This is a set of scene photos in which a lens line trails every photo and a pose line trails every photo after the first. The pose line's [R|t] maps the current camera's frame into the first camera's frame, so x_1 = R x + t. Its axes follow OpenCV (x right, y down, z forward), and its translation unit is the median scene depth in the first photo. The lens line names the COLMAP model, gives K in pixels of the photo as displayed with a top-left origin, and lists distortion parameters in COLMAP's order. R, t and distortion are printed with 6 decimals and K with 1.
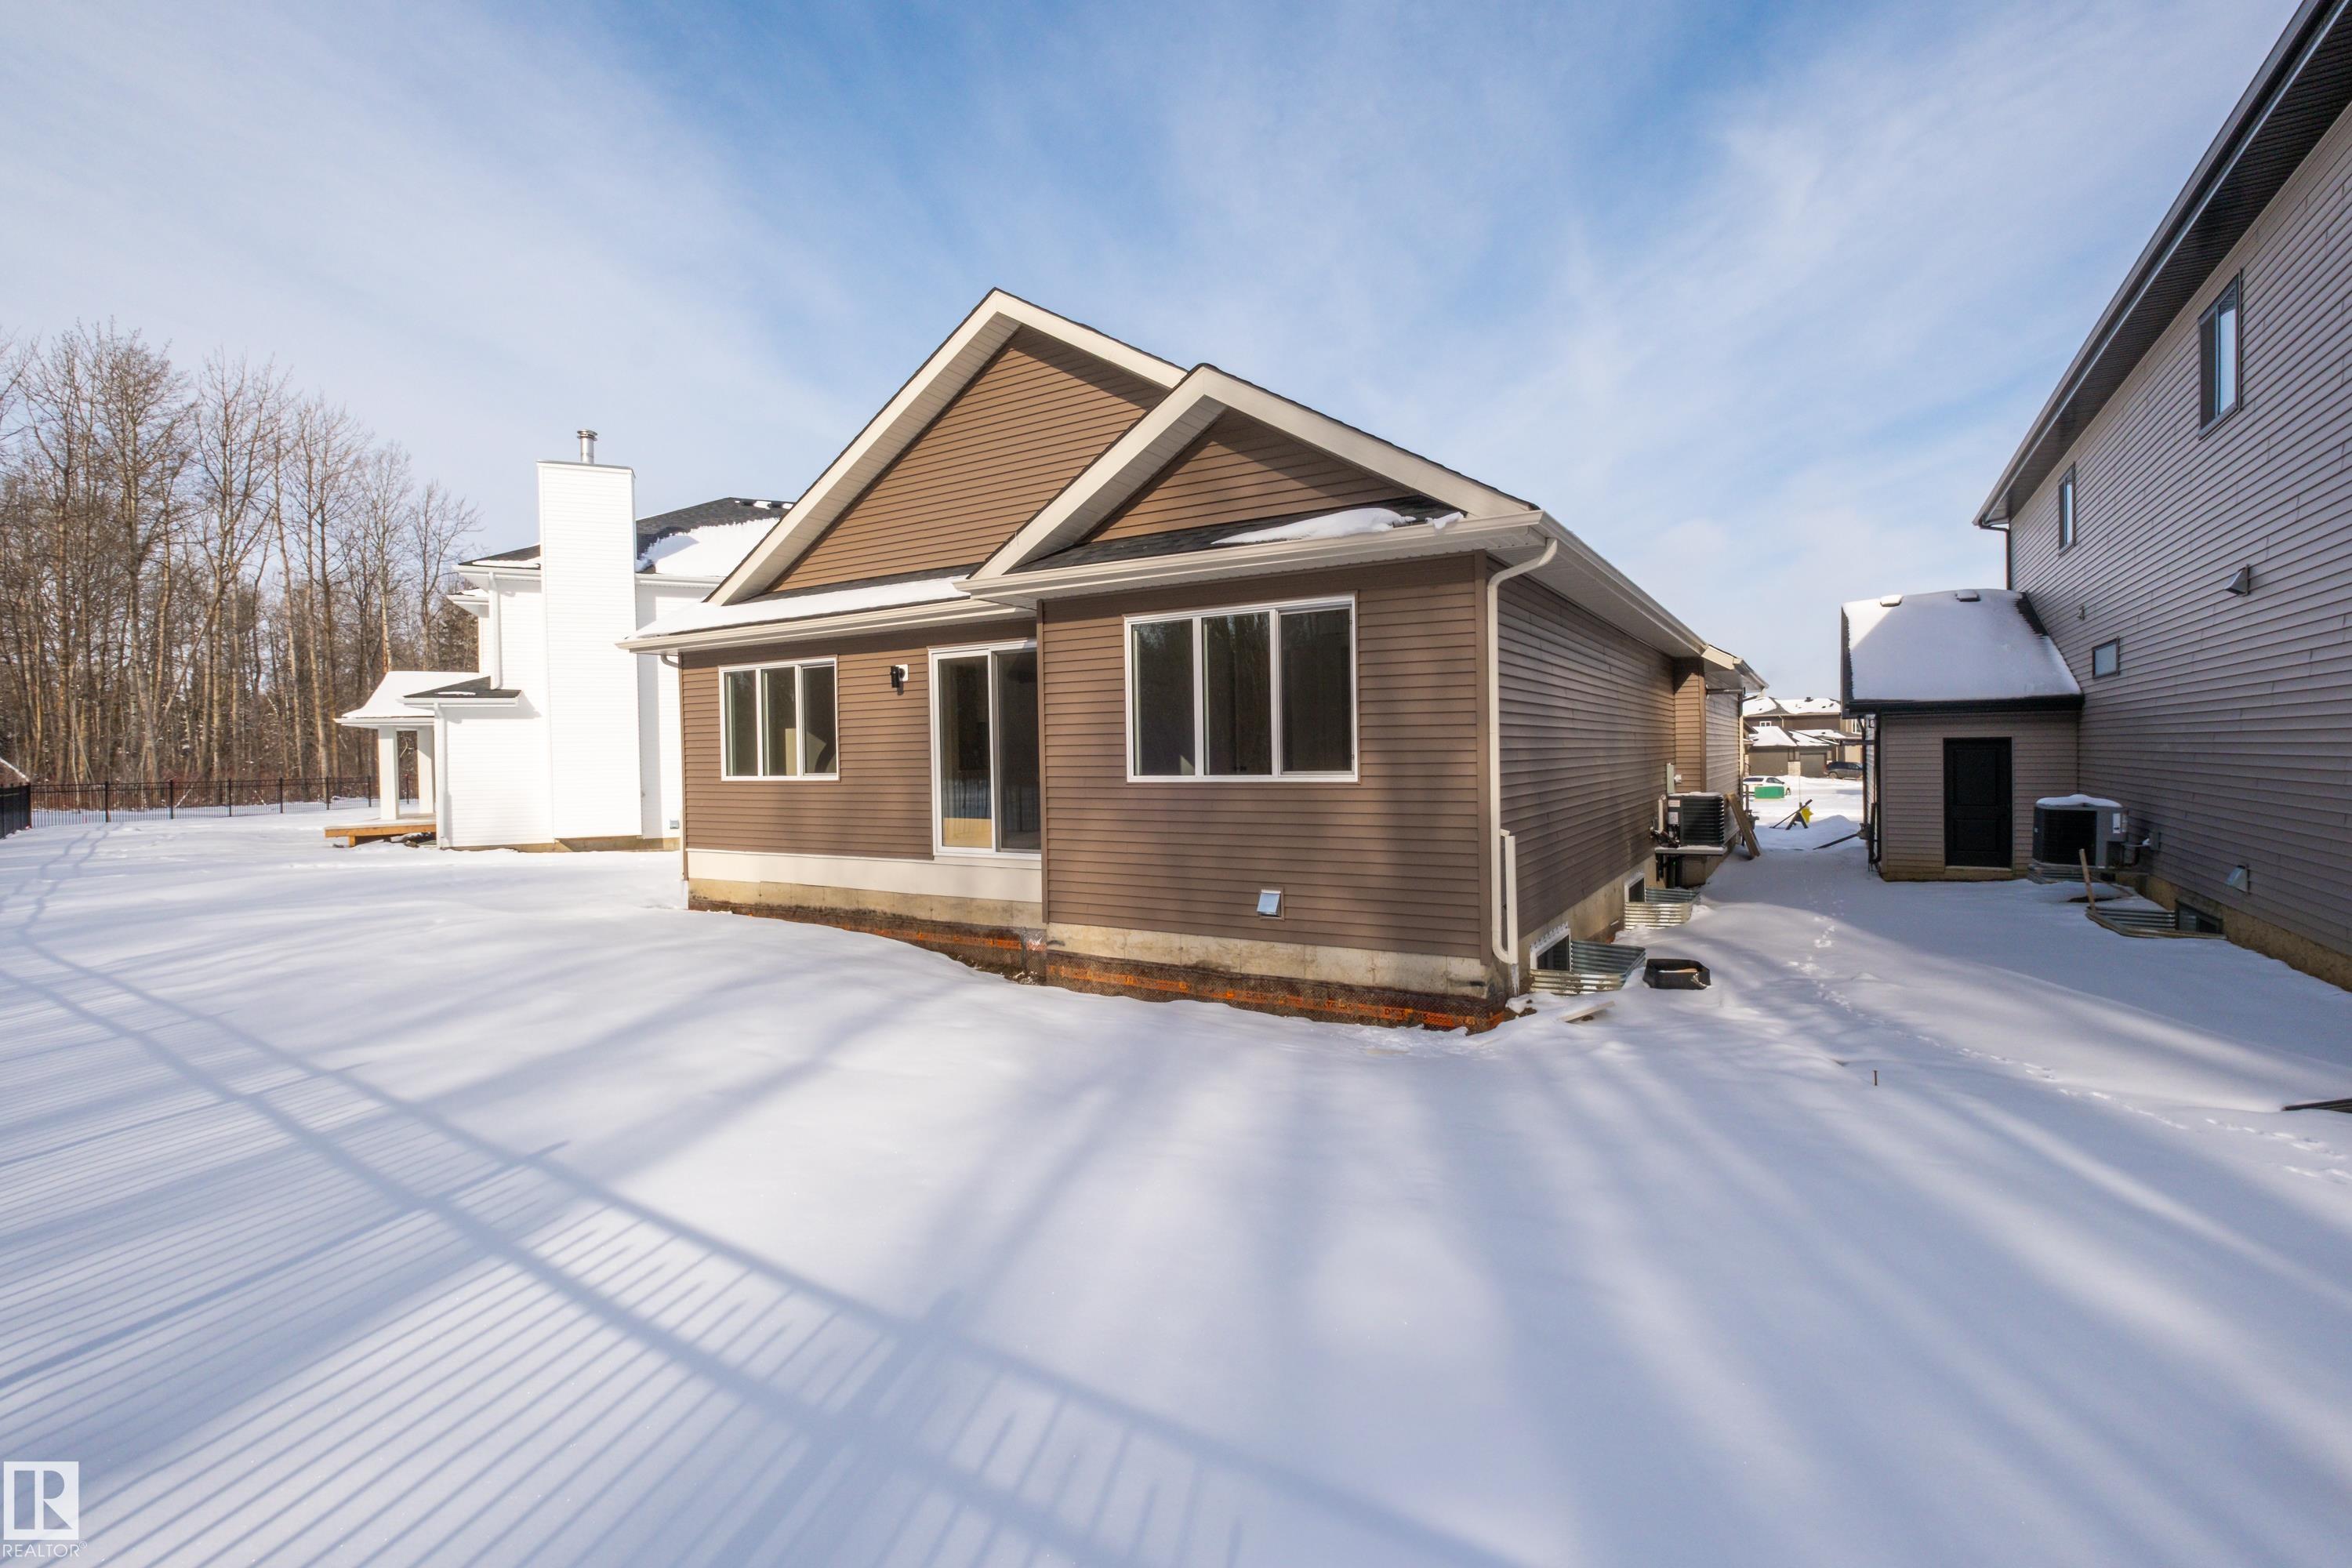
lens RADIAL K [[908.9, 0, 1241.6], [0, 908.9, 757.3], [0, 0, 1]] dist [0.008892, 0.000012]
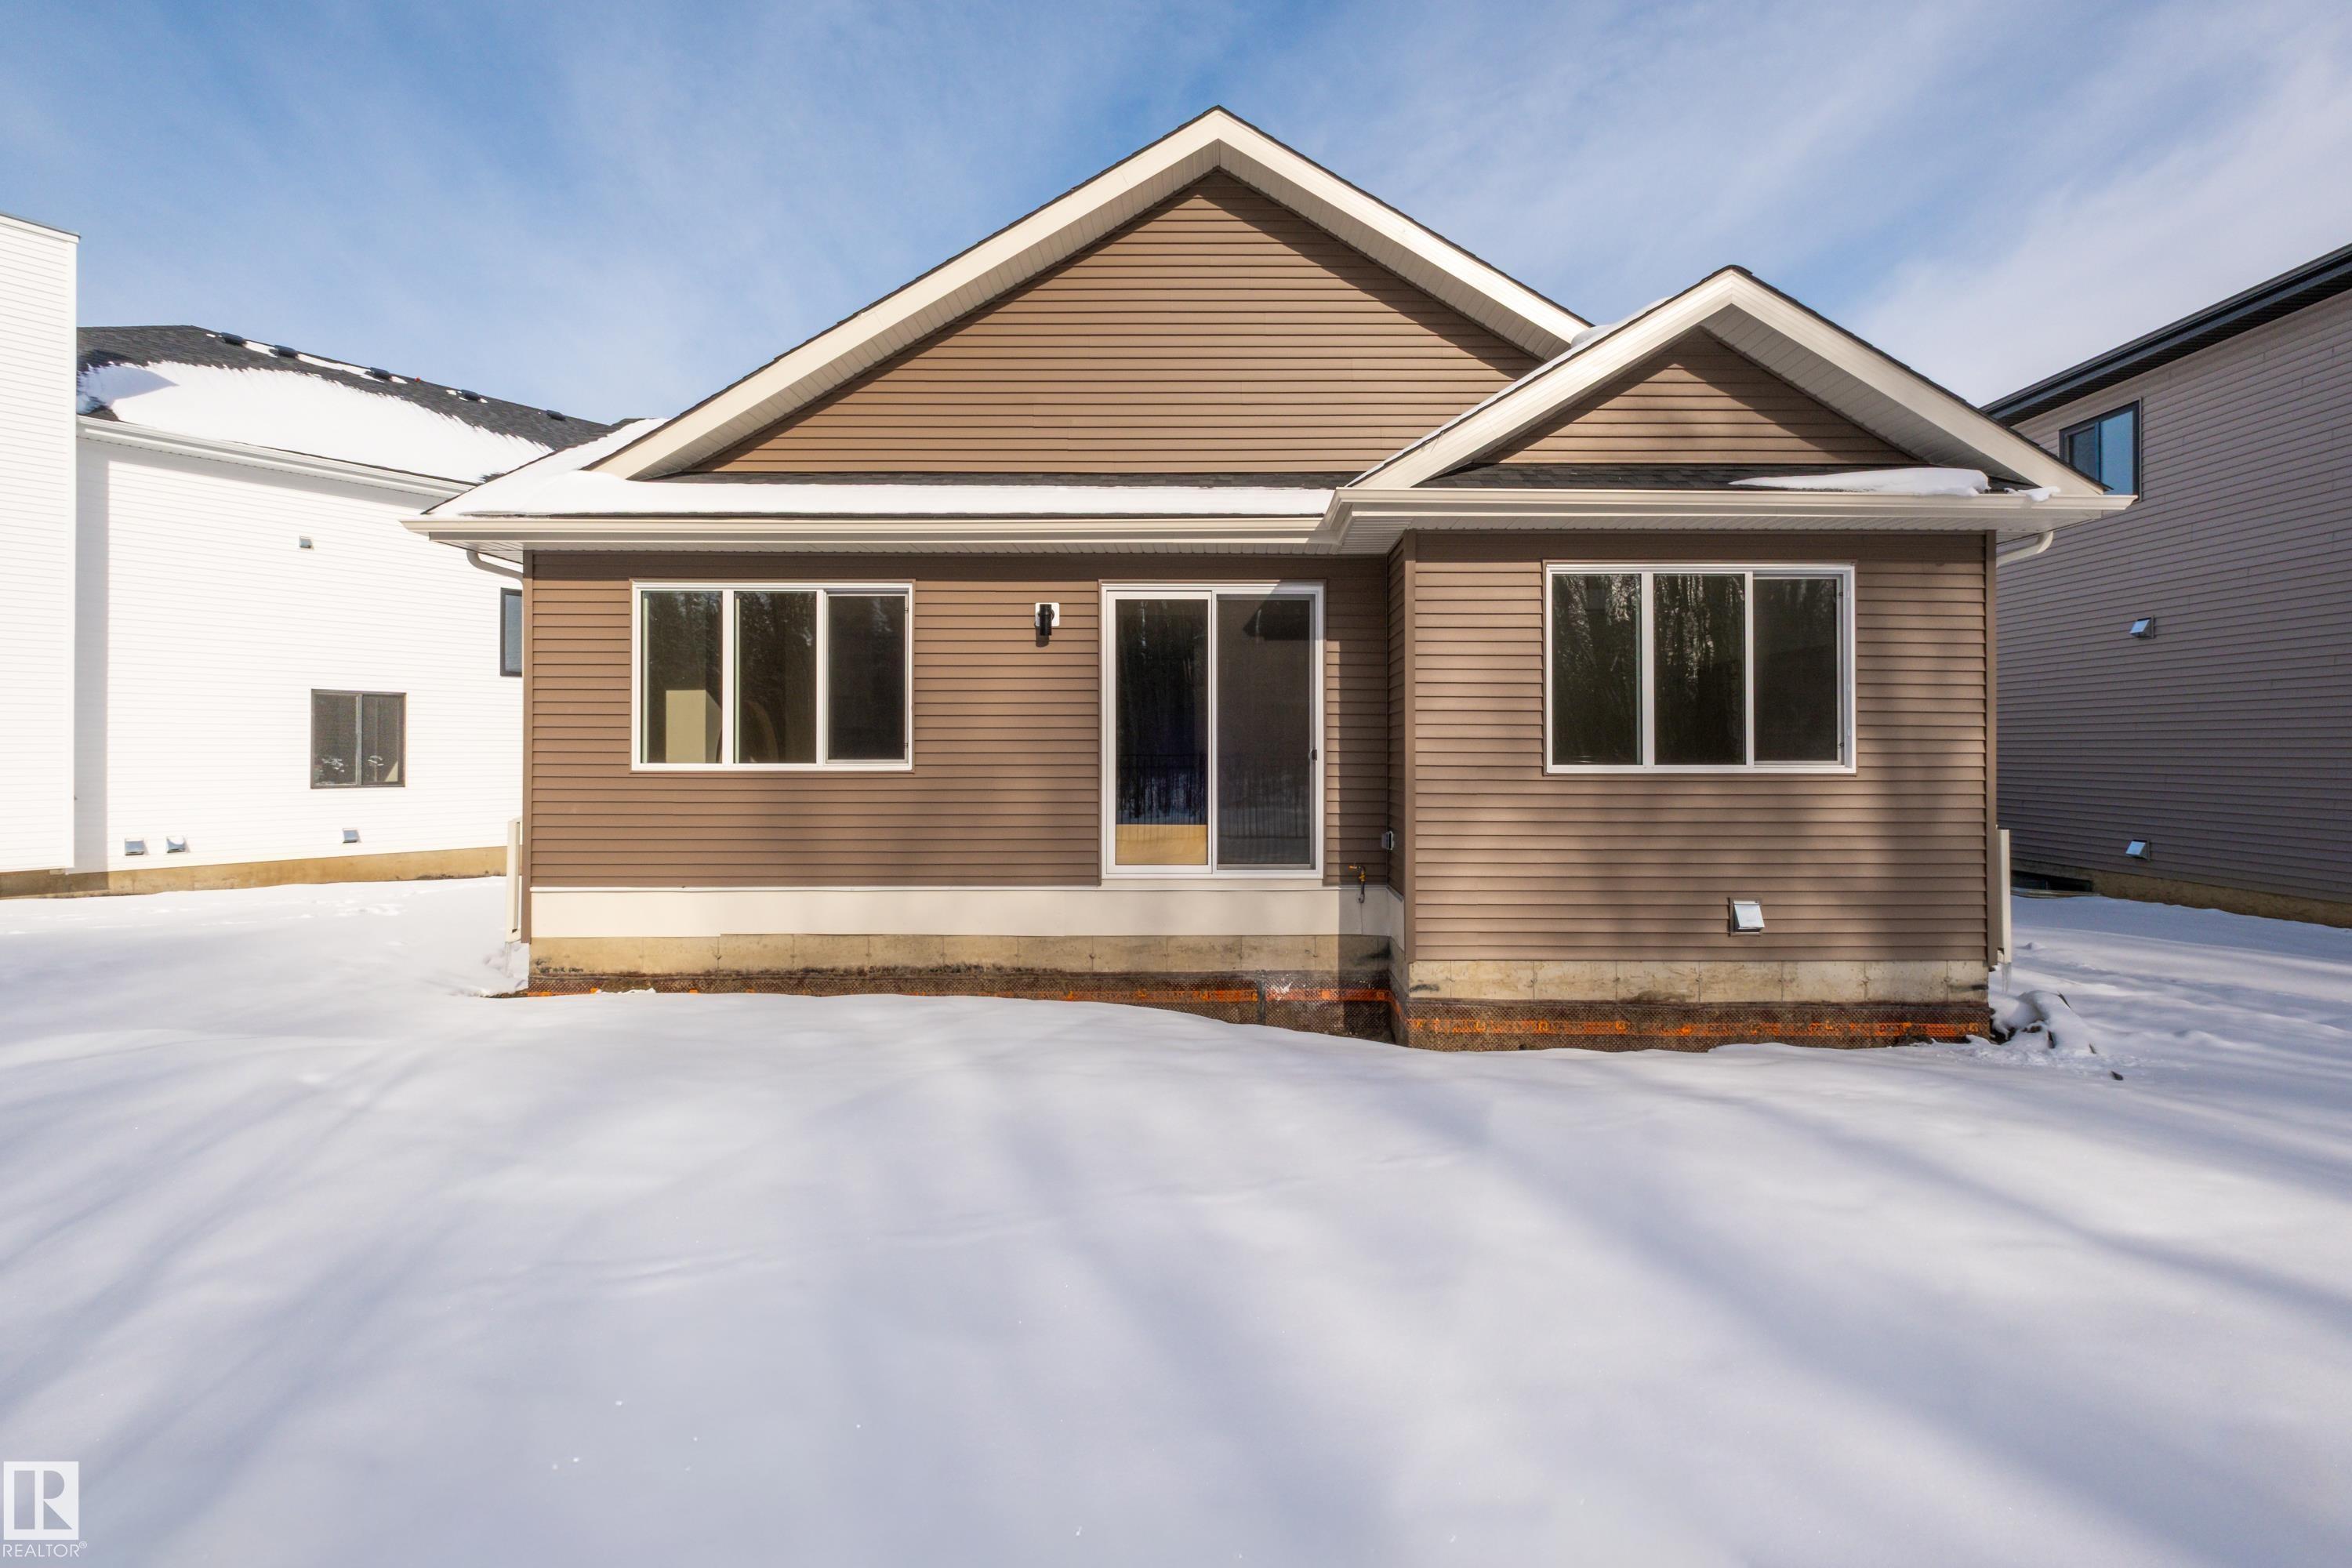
lens RADIAL K [[904.2, 0, 1179.7], [0, 904.2, 740.5], [0, 0, 1]] dist [0.000536, -0.000337]
pose [[0.891551, 0.020454, 0.452458, -0.641860], [-0.013221, 0.999729, -0.019143, 0.015195], [-0.452727, 0.011085, 0.891580, 0.377199]]
